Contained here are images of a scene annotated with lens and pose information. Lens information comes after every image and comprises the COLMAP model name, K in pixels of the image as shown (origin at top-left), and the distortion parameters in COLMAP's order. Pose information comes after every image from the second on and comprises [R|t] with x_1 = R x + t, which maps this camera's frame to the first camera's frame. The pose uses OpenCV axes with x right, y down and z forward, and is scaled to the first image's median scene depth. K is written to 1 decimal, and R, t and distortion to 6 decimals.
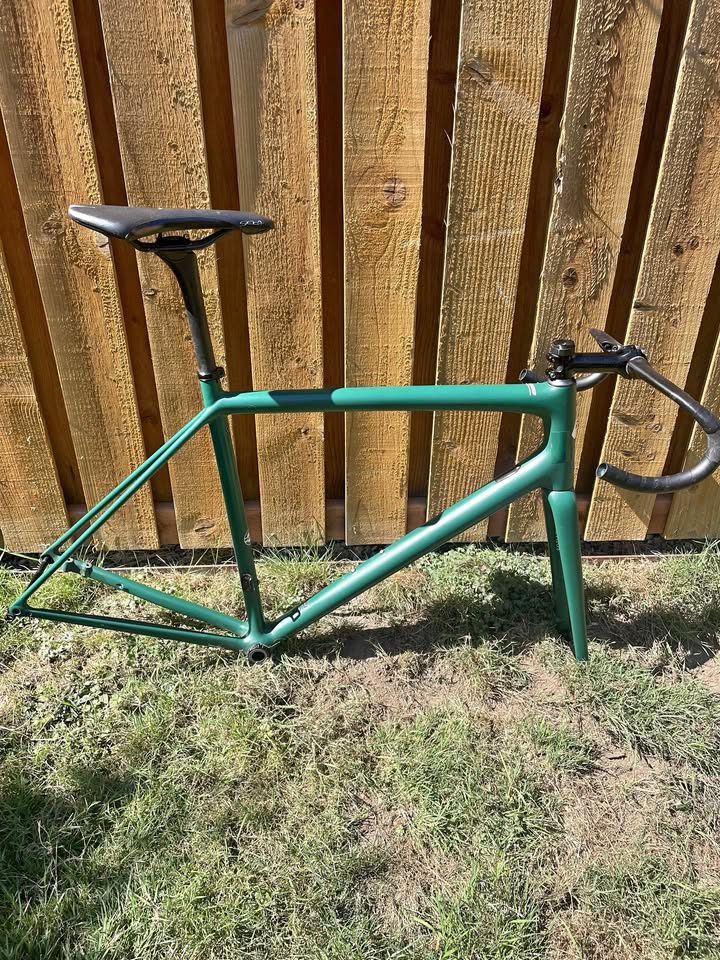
lens RADIAL K [[718.9, 0, 359.5], [0, 718.9, 484.2], [0, 0, 1]] dist [0.060017, -0.079212]
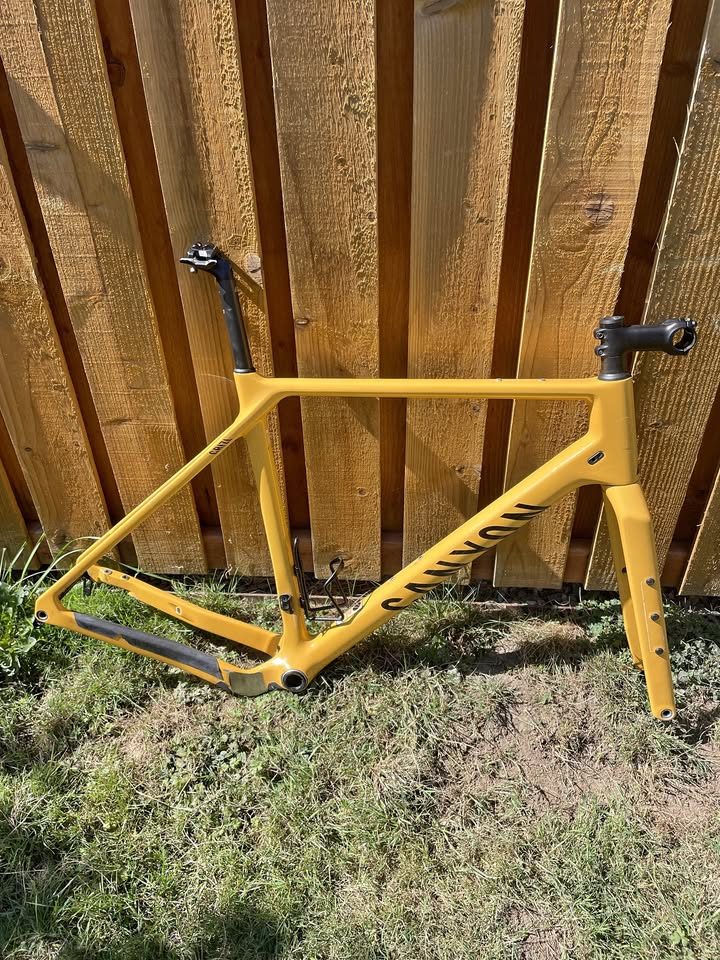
lens RADIAL K [[718.9, 0, 359.4], [0, 718.9, 480.1], [0, 0, 1]] dist [0.060017, -0.079212]
pose [[0.990949, 0.050745, -0.124281, -0.104300], [-0.039466, 0.995014, 0.091593, -0.161799], [0.128309, -0.085859, 0.988011, 0.119397]]
